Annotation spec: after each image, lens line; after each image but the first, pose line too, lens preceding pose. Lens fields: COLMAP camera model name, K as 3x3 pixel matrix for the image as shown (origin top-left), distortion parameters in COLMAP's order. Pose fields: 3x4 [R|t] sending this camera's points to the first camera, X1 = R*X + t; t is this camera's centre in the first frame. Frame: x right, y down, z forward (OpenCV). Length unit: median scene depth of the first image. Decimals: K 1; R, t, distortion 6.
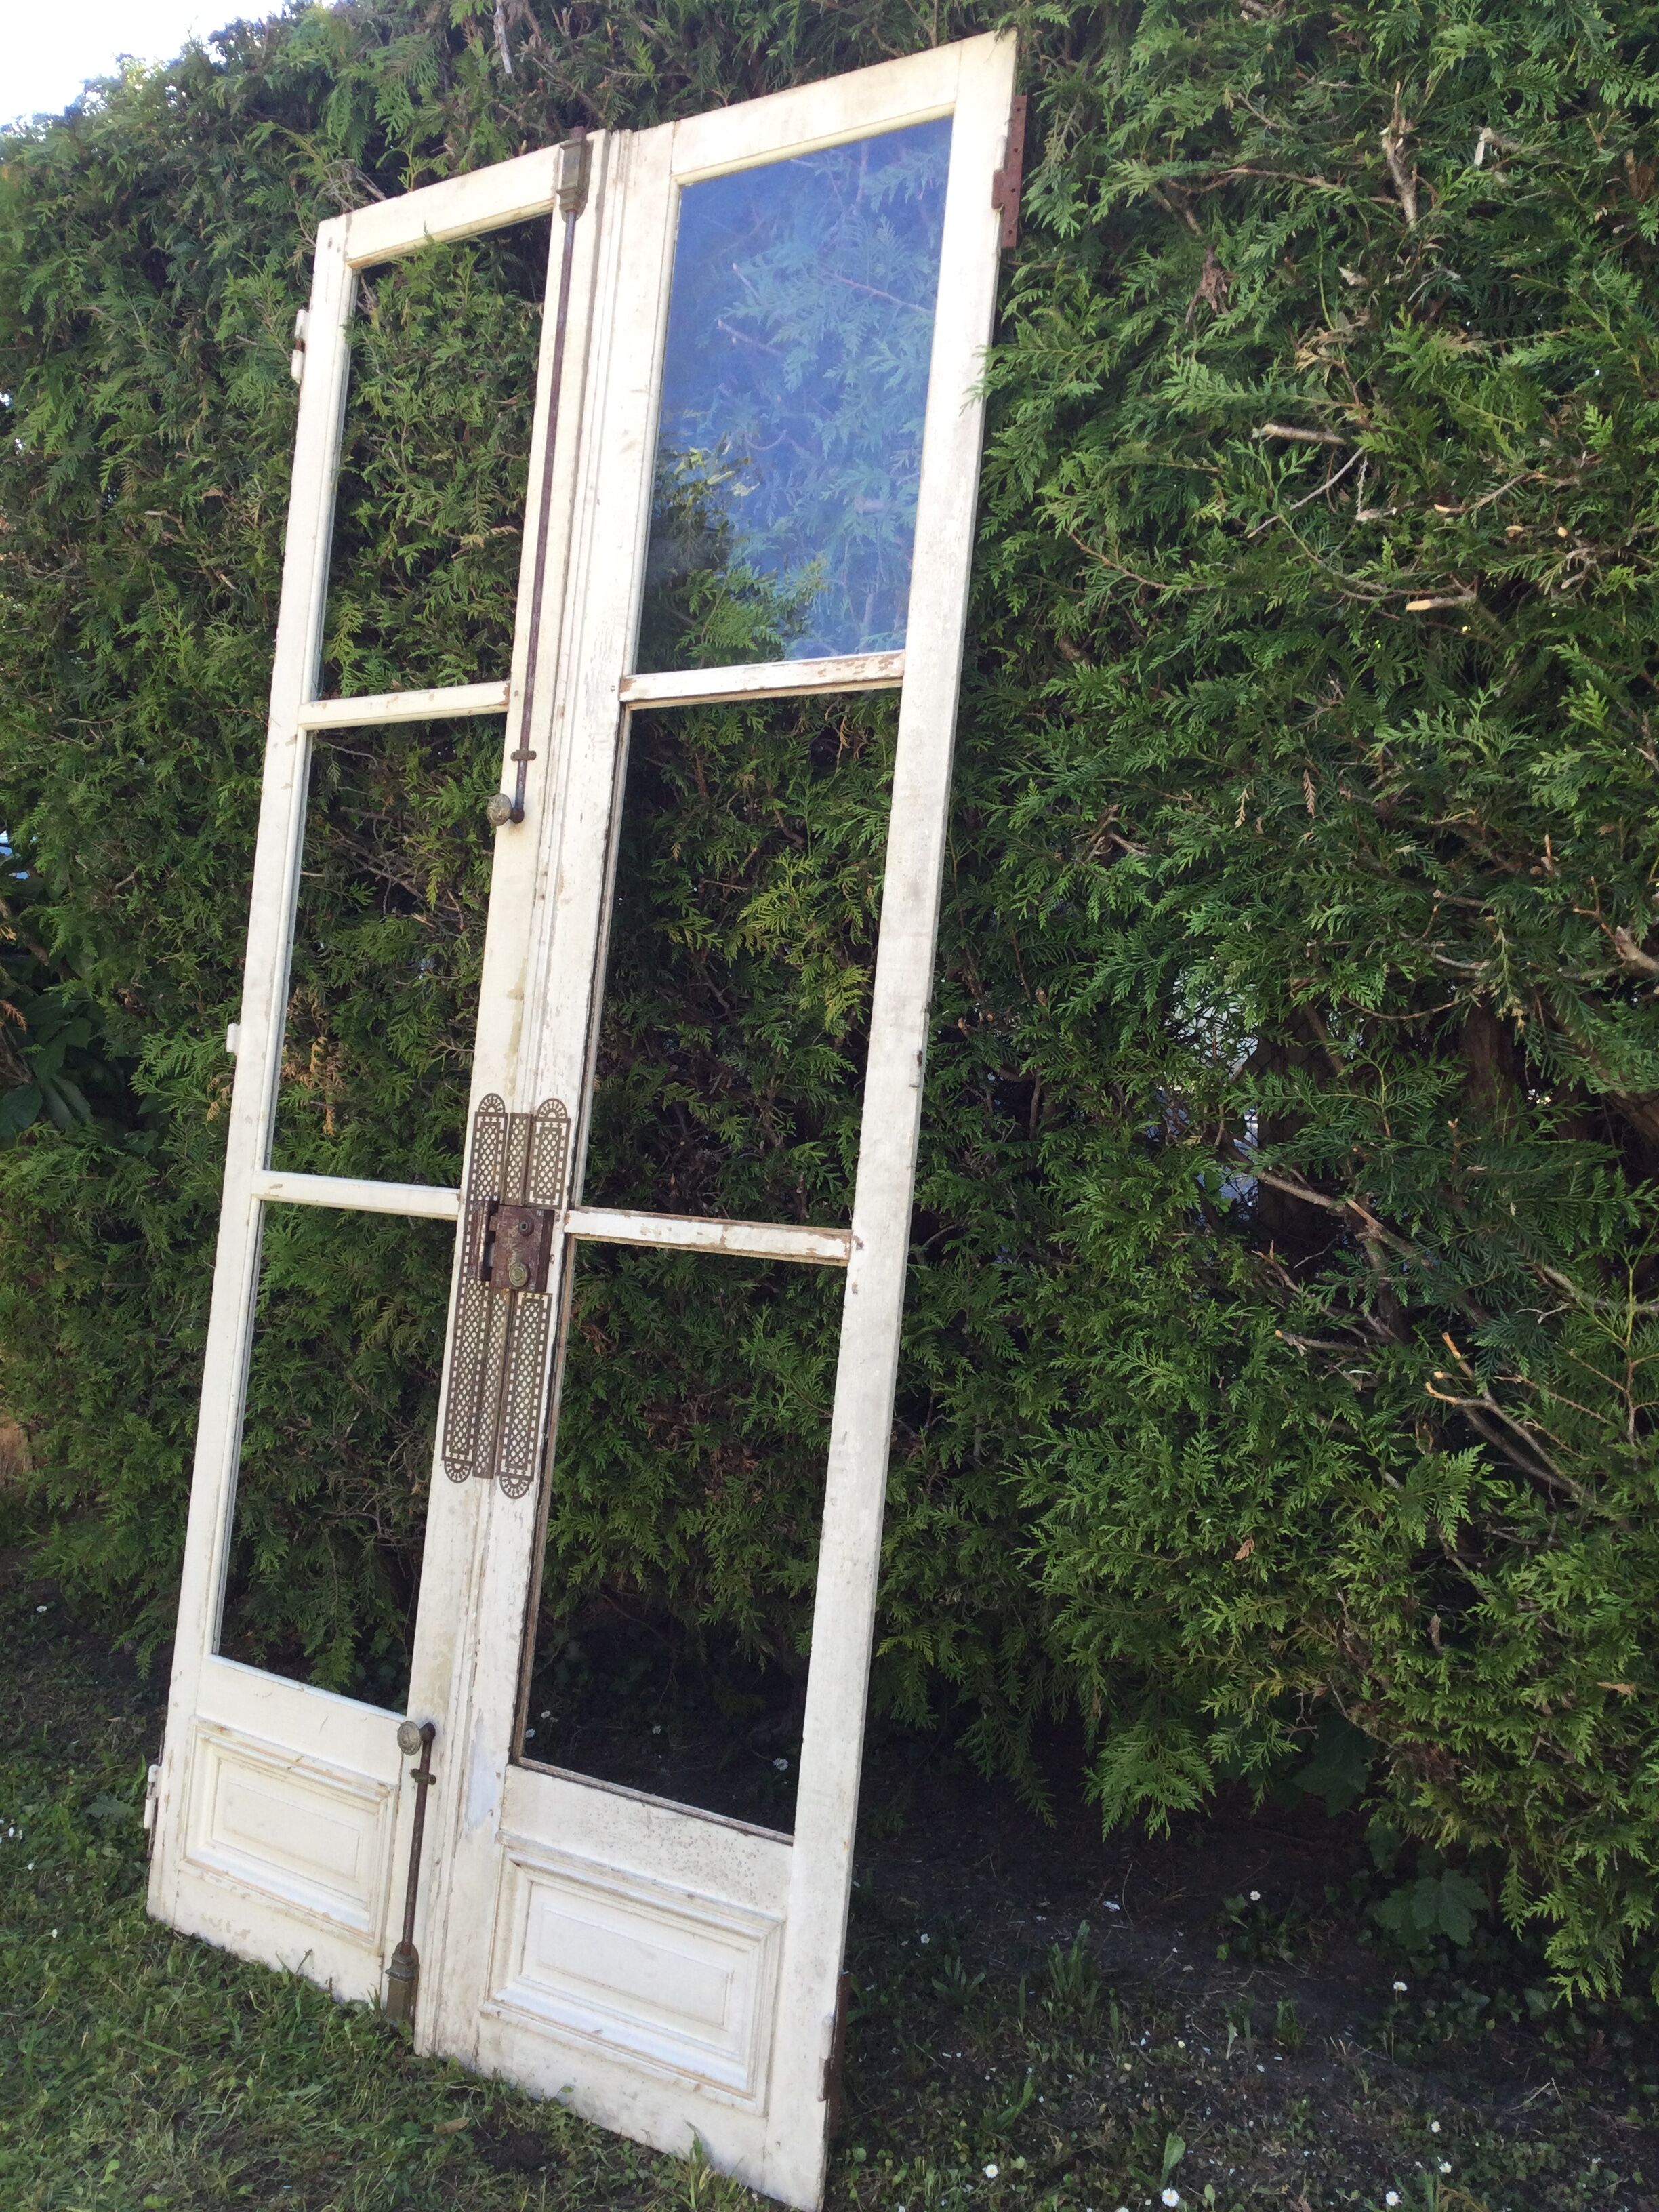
lens RADIAL K [[2004.1, 0, 811.0], [0, 2004.1, 1098.5], [0, 0, 1]] dist [0.090824, -0.145326]
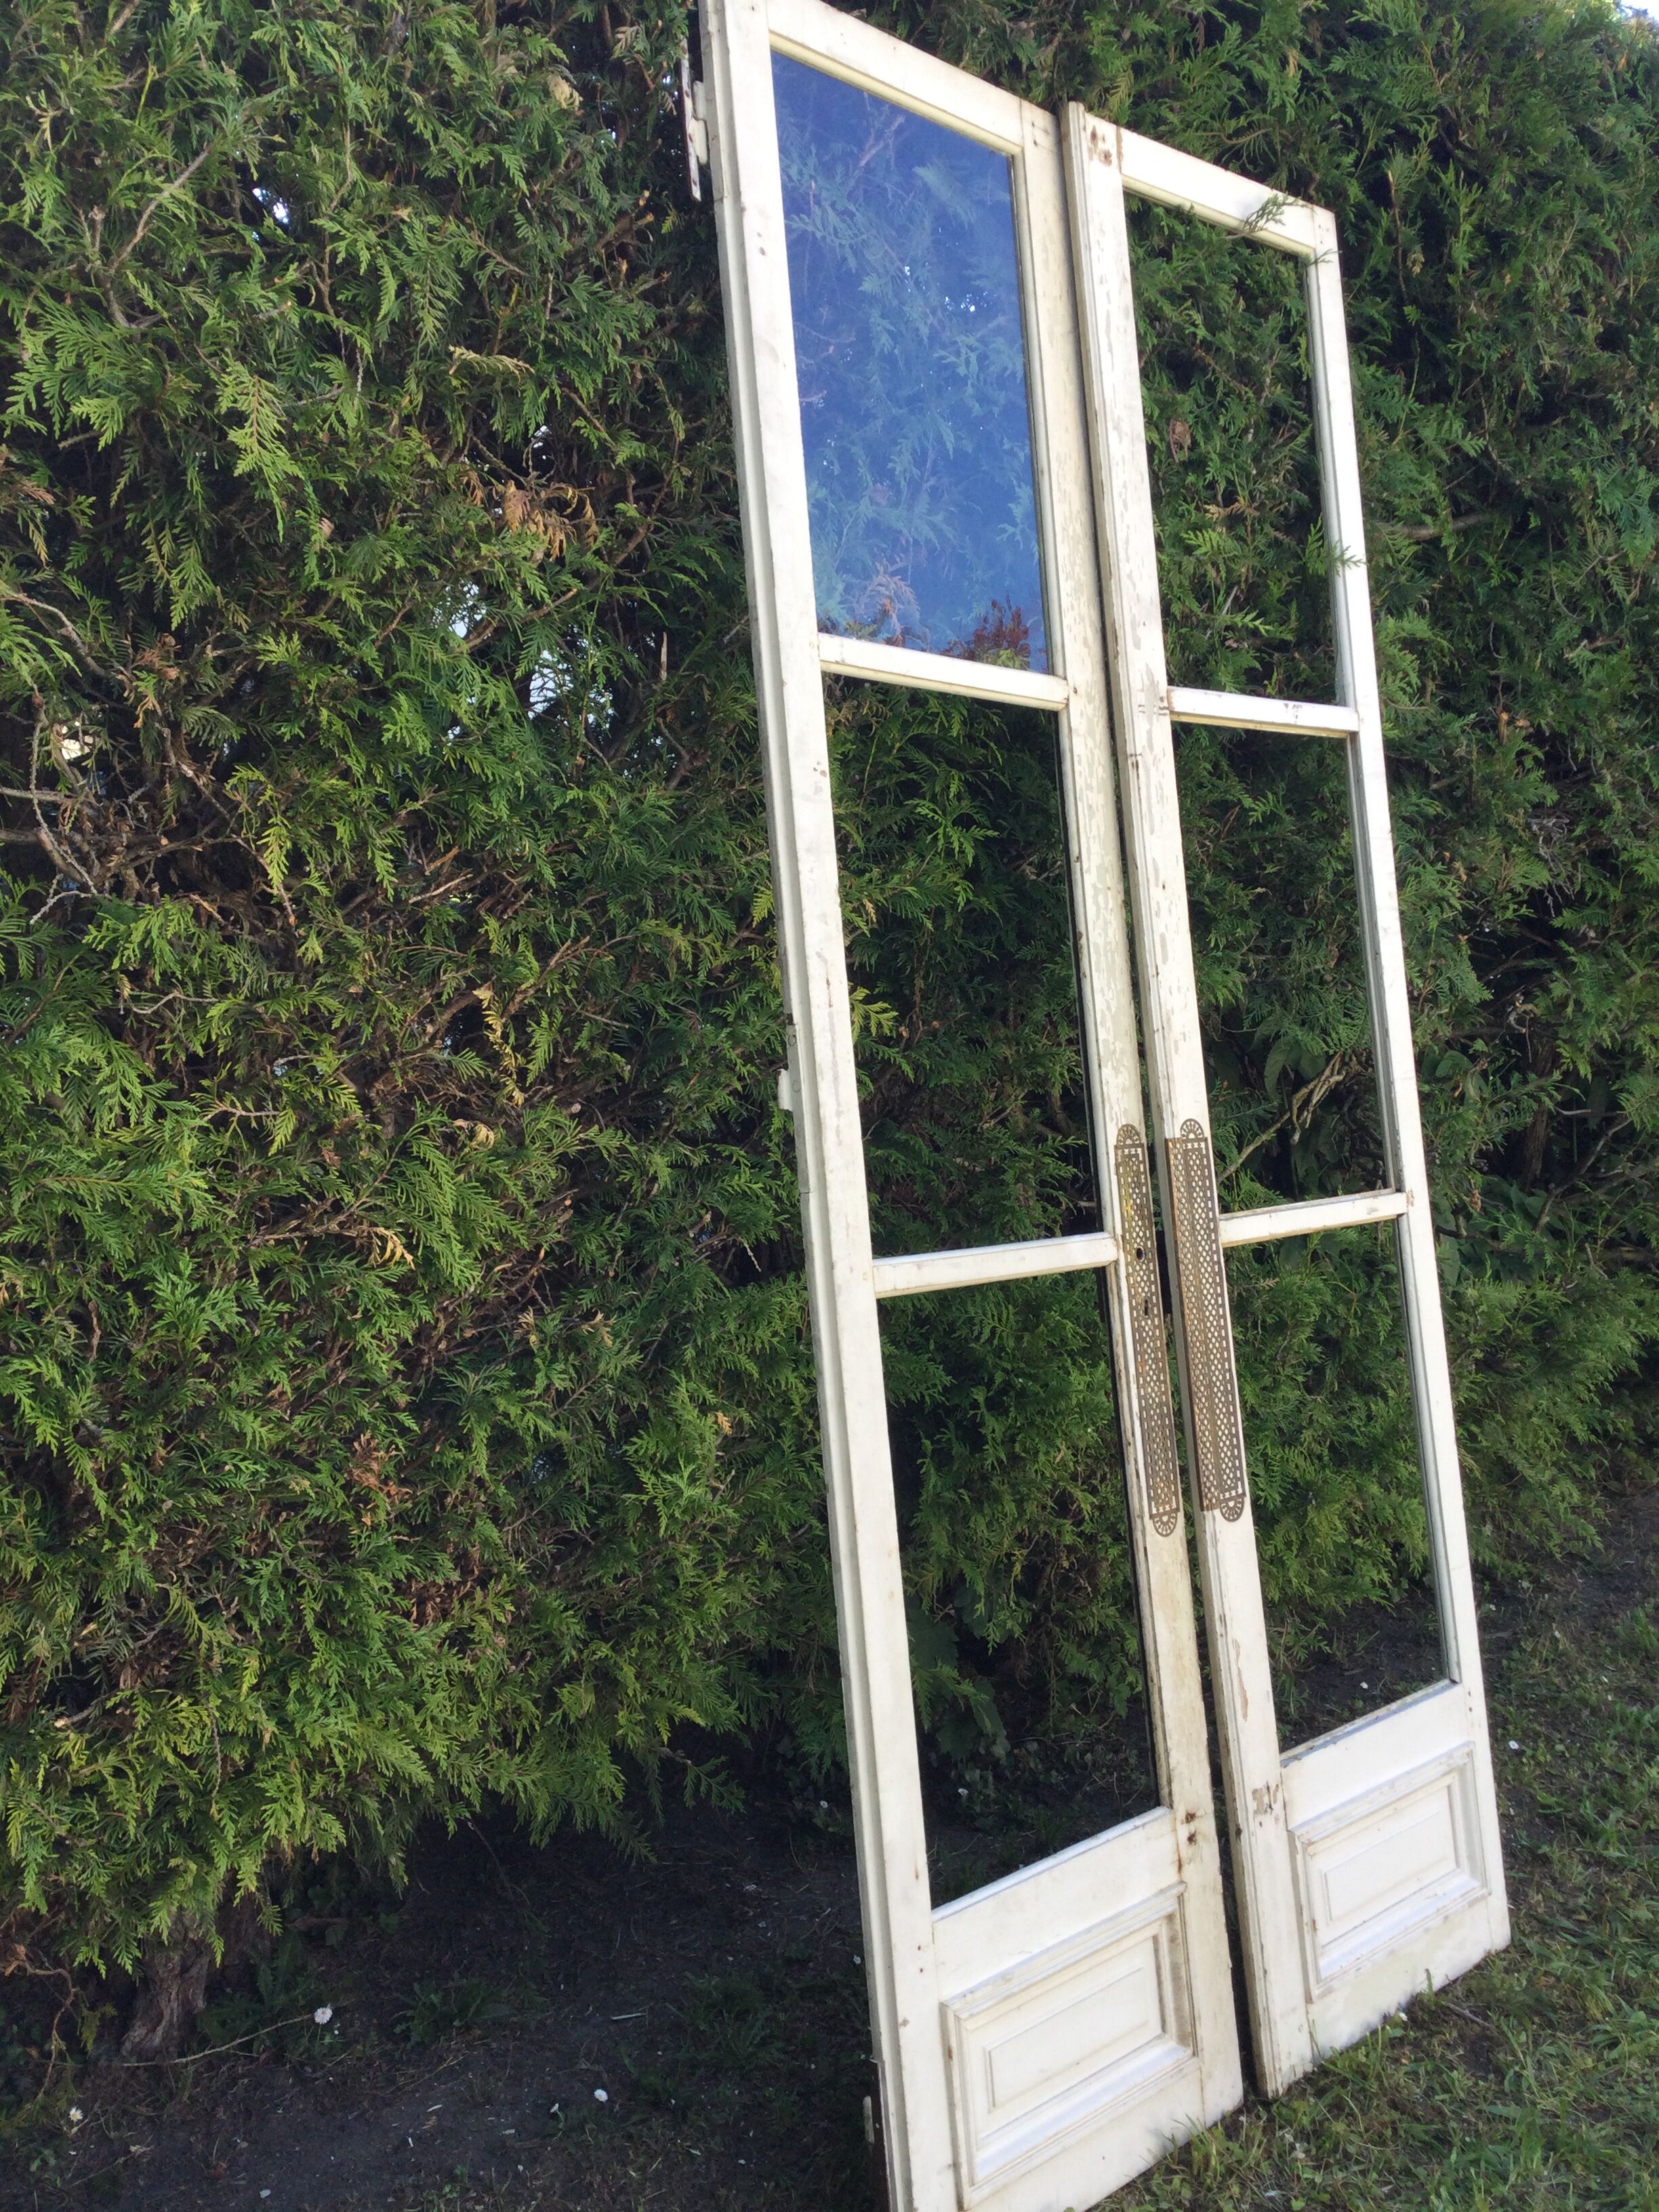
lens RADIAL K [[2004.1, 0, 846.9], [0, 2004.1, 1095.5], [0, 0, 1]] dist [0.090824, -0.145326]
pose [[0.173751, -0.073863, 0.982016, -0.930088], [0.061235, 0.996064, 0.064086, -0.071877], [-0.982884, 0.048999, 0.177590, 0.850481]]
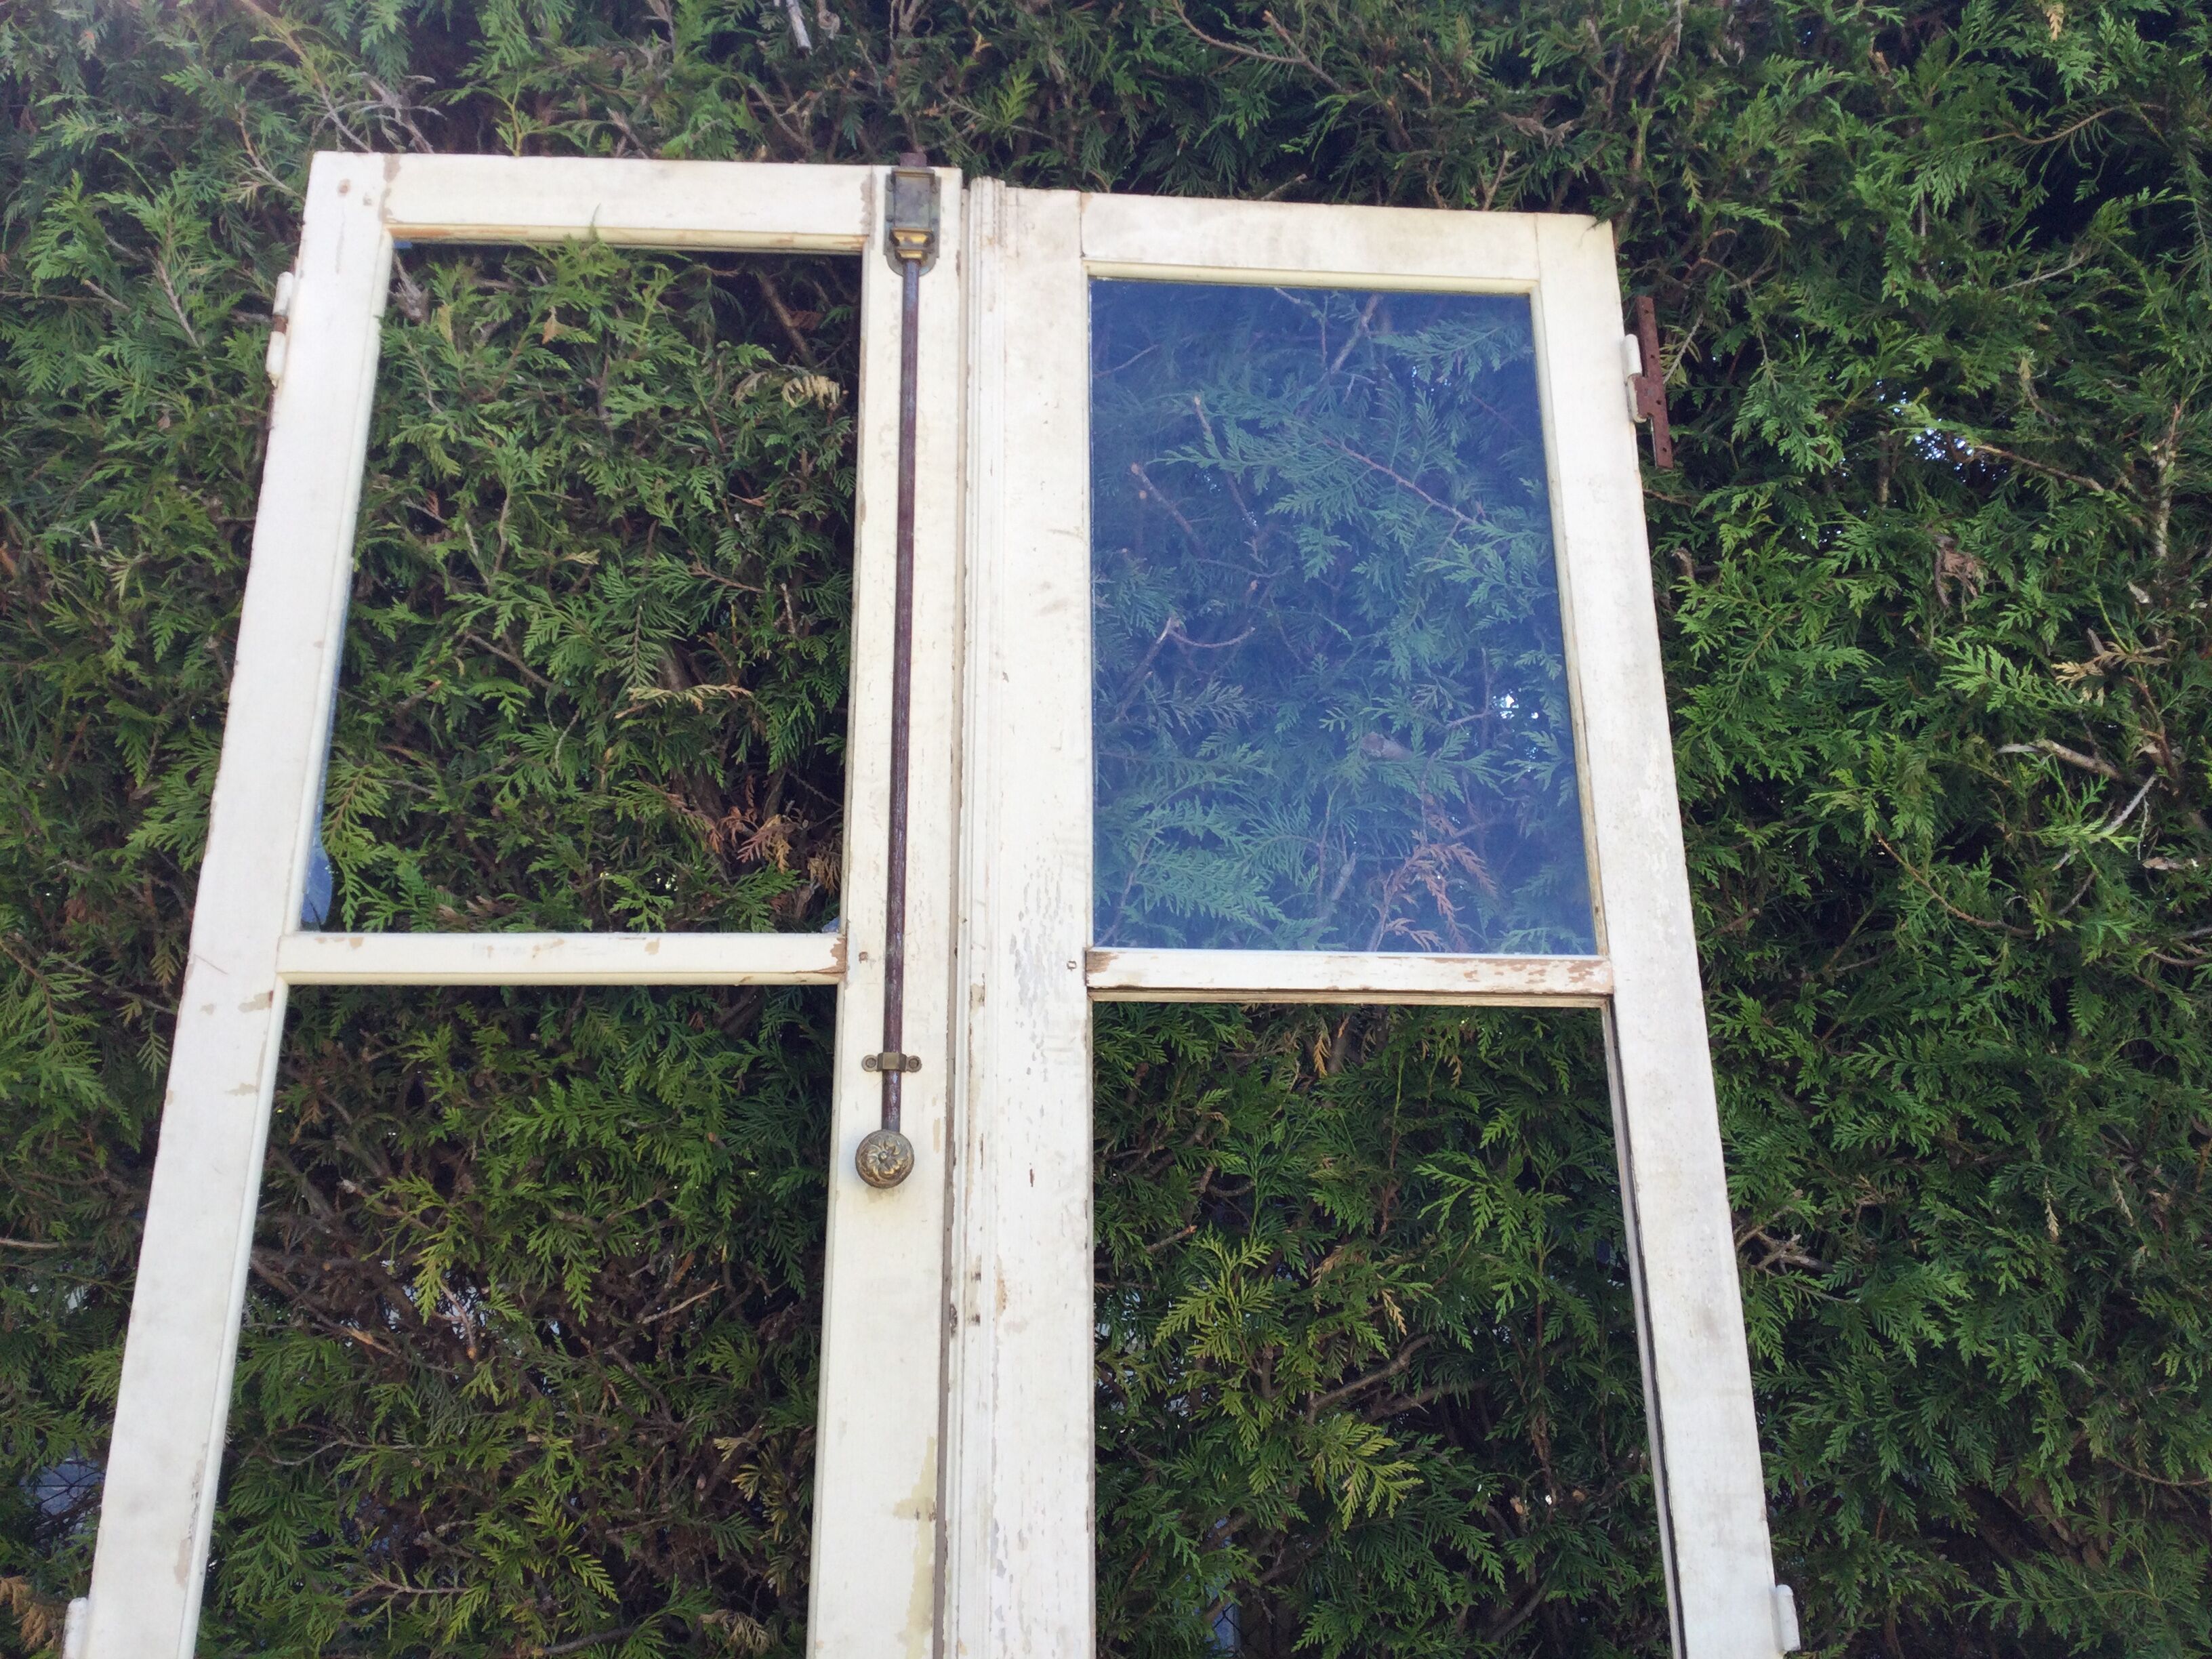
lens RADIAL K [[2004.1, 0, 1108.8], [0, 2004.1, 818.9], [0, 0, 1]] dist [0.090824, -0.145326]
pose [[0.777640, 0.130214, 0.615078, -0.475135], [0.045635, 0.964046, -0.261787, -0.087184], [-0.627052, 0.231645, 0.743738, 0.532861]]
